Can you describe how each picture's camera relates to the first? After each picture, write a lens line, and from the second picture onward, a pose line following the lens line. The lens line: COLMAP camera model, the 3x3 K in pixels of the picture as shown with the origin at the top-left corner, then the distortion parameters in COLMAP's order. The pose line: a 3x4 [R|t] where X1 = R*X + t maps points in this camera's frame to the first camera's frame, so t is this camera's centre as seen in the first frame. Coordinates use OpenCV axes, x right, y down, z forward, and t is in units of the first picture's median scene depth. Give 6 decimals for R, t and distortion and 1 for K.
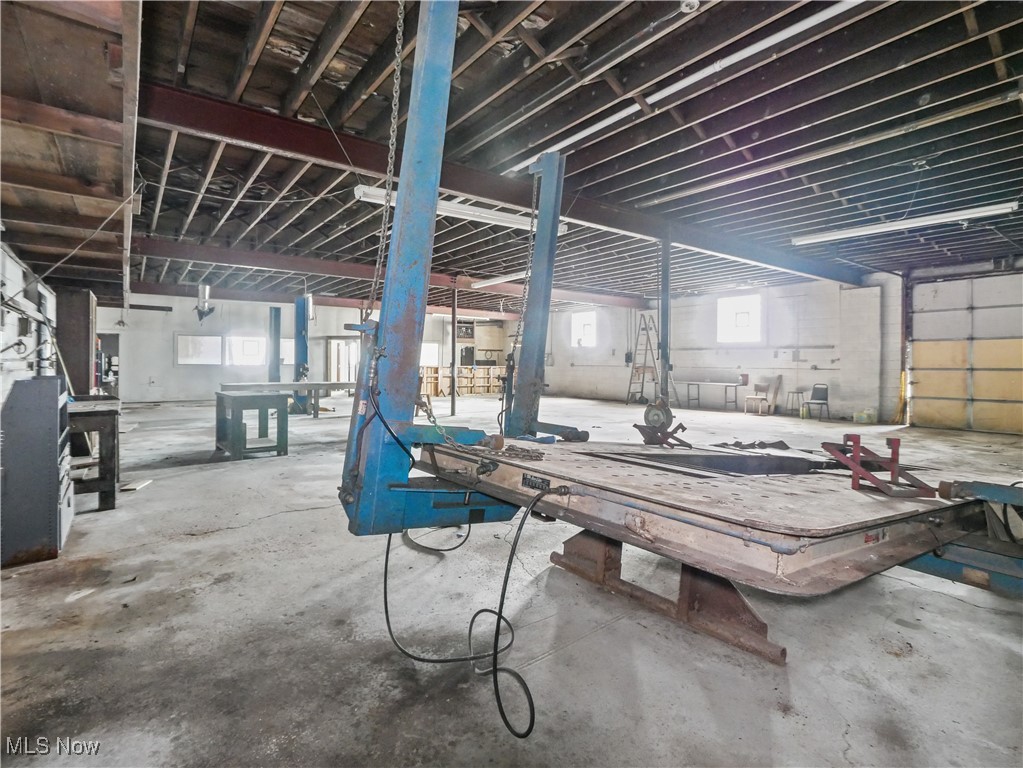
lens RADIAL K [[507.0, 0, 511.5], [0, 507.0, 384.0], [0, 0, 1]] dist [-0.001670, 0.000701]
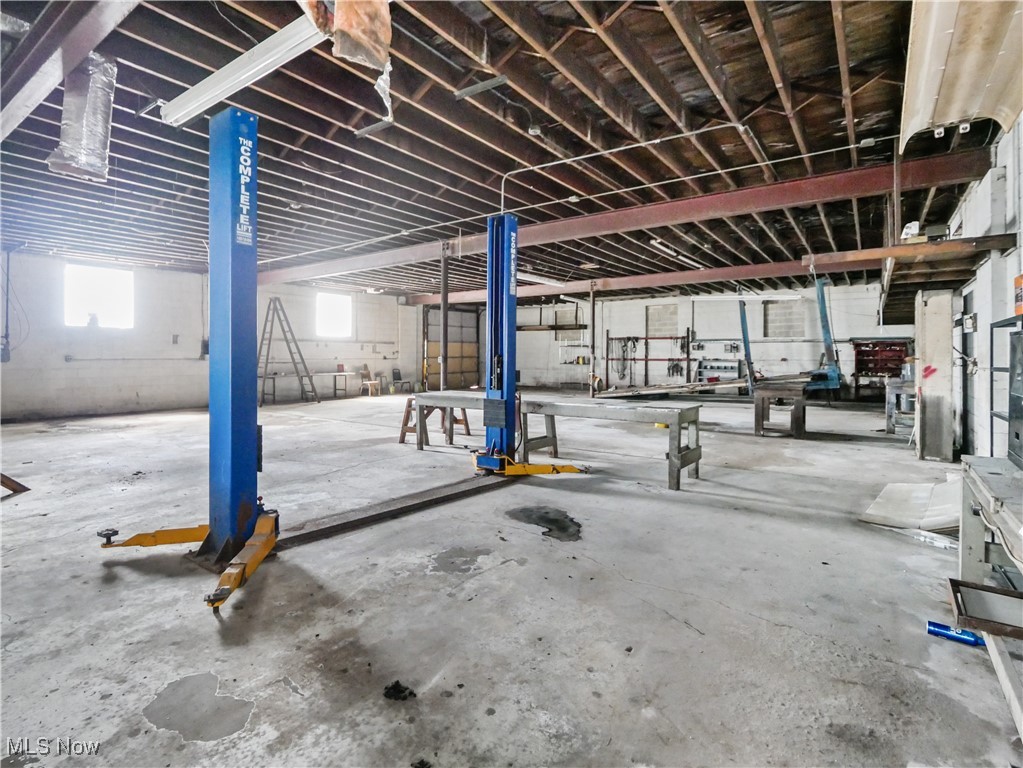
lens RADIAL K [[518.7, 0, 506.9], [0, 518.7, 352.4], [0, 0, 1]] dist [0.000416, -0.000678]
pose [[-0.292648, -0.003565, 0.956214, -0.780935], [0.035695, 0.999255, 0.014649, -0.051892], [-0.955554, 0.038419, -0.292303, 1.020851]]
